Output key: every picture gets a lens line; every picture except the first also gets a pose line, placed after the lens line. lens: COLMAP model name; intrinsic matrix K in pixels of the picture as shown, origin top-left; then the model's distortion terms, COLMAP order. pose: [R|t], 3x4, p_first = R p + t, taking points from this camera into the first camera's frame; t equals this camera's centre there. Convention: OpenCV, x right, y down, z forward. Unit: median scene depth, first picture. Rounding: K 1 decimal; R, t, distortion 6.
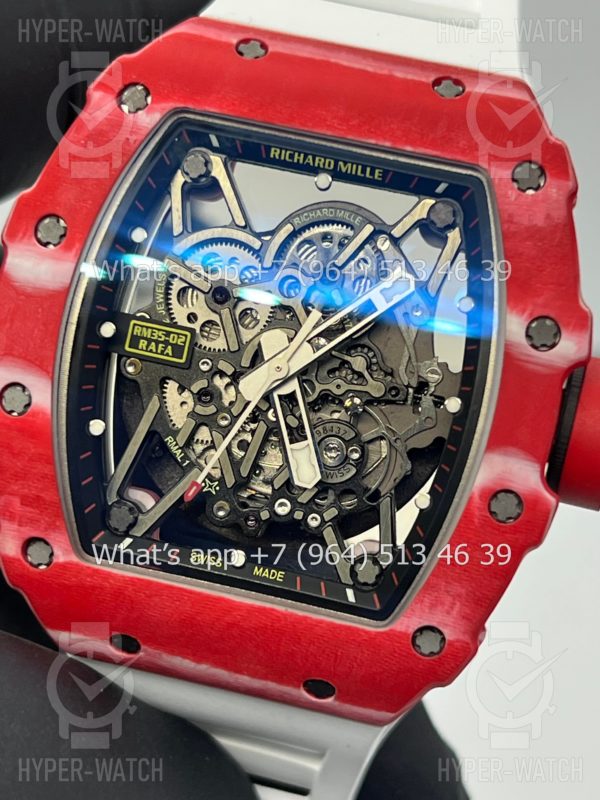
lens RADIAL K [[1906.9, 0, 300.0], [0, 1906.9, 400.0], [0, 0, 1]] dist [0.158936, -0.084872]
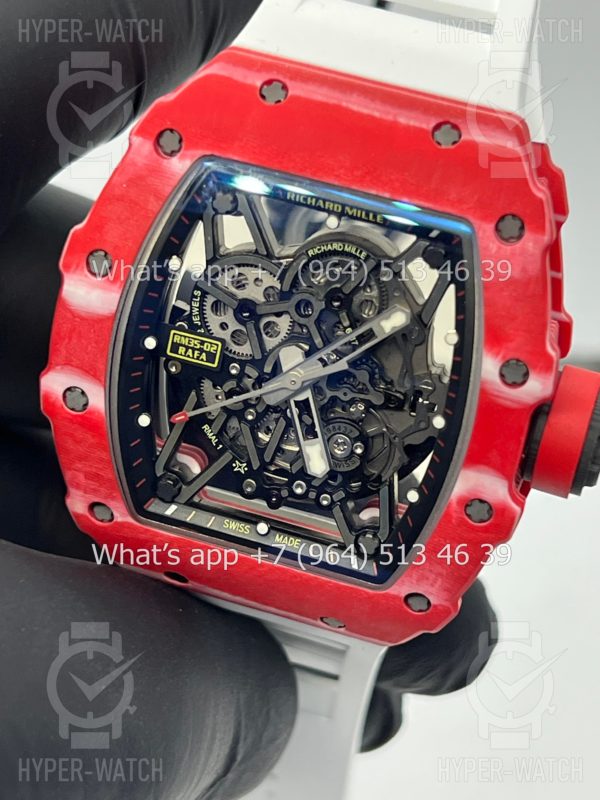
lens RADIAL K [[1906.9, 0, 300.0], [0, 1906.9, 400.0], [0, 0, 1]] dist [0.158936, -0.084872]
pose [[0.993224, 0.028814, -0.112584, 0.124552], [0.005517, 0.955992, 0.293342, -0.347720], [0.116081, -0.291976, 0.949355, -0.118047]]
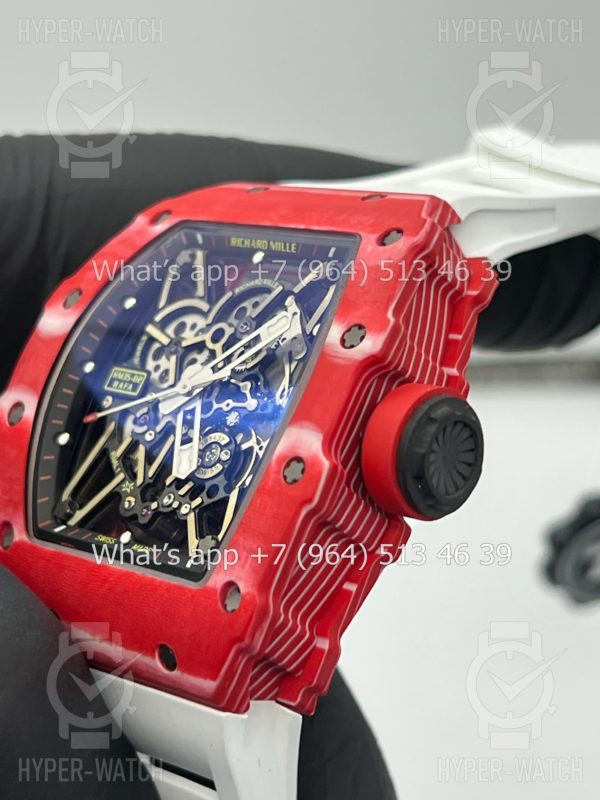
lens RADIAL K [[1906.9, 0, 300.0], [0, 1906.9, 400.0], [0, 0, 1]] dist [0.158936, -0.084872]
pose [[0.849539, -0.014512, -0.527325, 0.691402], [-0.228107, 0.891230, -0.392016, 0.450329], [0.475657, 0.453319, 0.753825, 0.114302]]
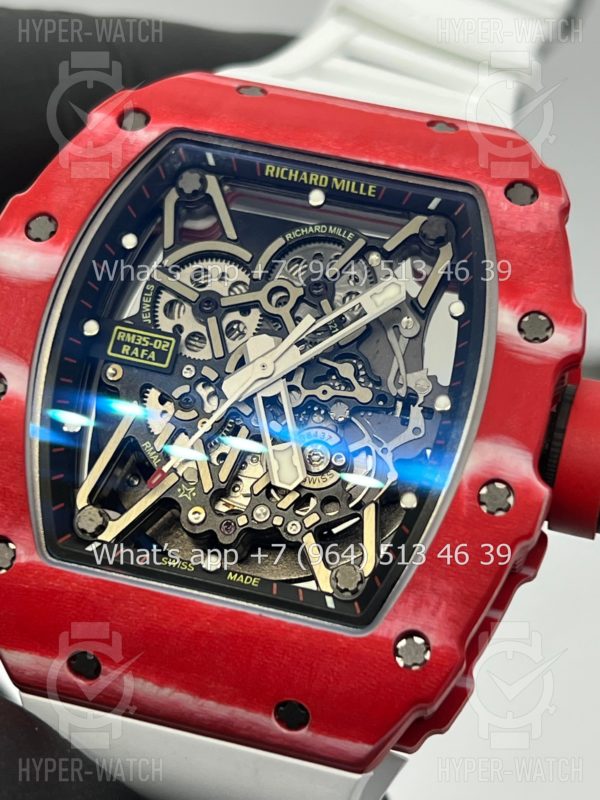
lens RADIAL K [[1906.9, 0, 300.0], [0, 1906.9, 400.0], [0, 0, 1]] dist [0.158936, -0.084872]
pose [[0.999181, 0.040220, -0.004436, 0.012151], [-0.039568, 0.948216, -0.315152, 0.302337], [-0.008469, 0.315070, 0.949031, 0.081660]]
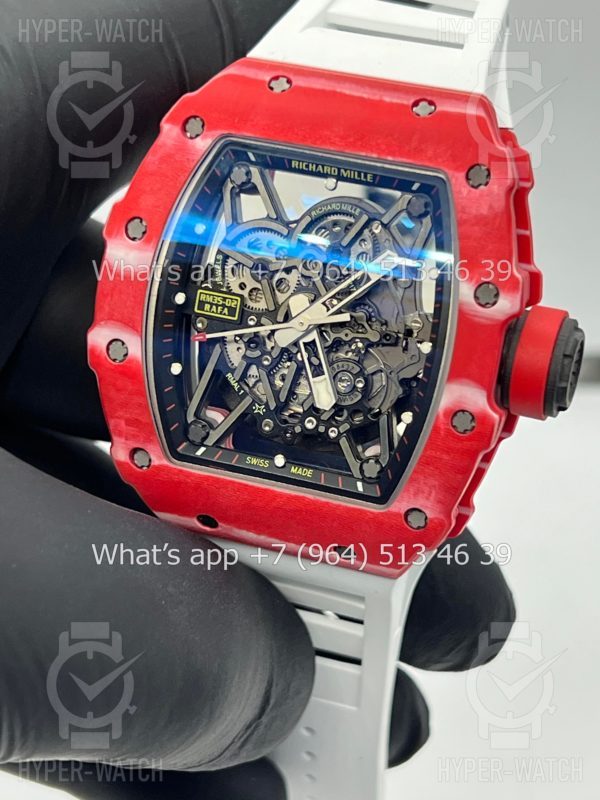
lens RADIAL K [[1906.9, 0, 300.0], [0, 1906.9, 400.0], [0, 0, 1]] dist [0.158936, -0.084872]
pose [[0.986526, -0.022455, -0.162057, 0.207196], [0.036872, 0.995569, 0.086508, -0.079893], [0.159396, -0.091318, 0.982982, -0.351477]]
